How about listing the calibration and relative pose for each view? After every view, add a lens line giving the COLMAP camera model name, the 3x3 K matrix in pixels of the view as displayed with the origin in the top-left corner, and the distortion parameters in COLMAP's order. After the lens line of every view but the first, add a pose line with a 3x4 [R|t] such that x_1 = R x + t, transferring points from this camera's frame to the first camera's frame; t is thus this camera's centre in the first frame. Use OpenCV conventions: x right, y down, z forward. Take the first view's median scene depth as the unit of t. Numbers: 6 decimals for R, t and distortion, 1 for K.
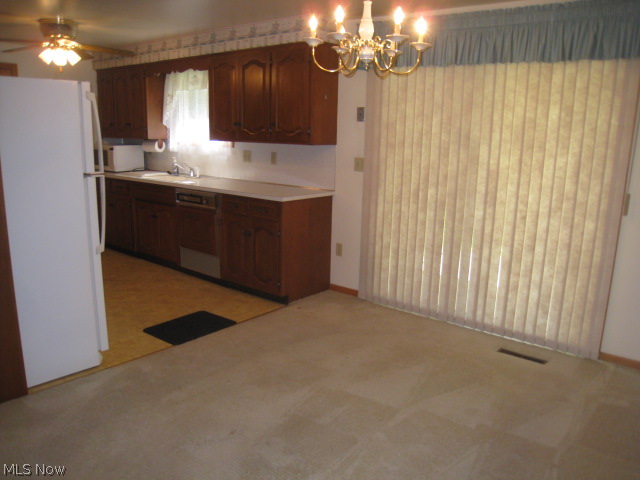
lens RADIAL K [[531.7, 0, 320.0], [0, 531.7, 240.0], [0, 0, 1]] dist [-0.120145, 0.009423]
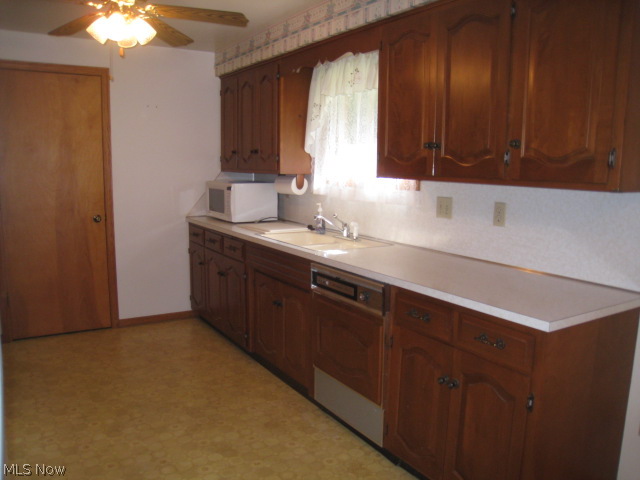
lens RADIAL K [[531.7, 0, 320.0], [0, 531.7, 240.0], [0, 0, 1]] dist [-0.120145, 0.009423]
pose [[0.952264, 0.037812, -0.302924, -0.088773], [-0.059763, 0.996189, -0.063523, -0.078586], [0.299368, 0.078594, 0.950895, 0.425941]]
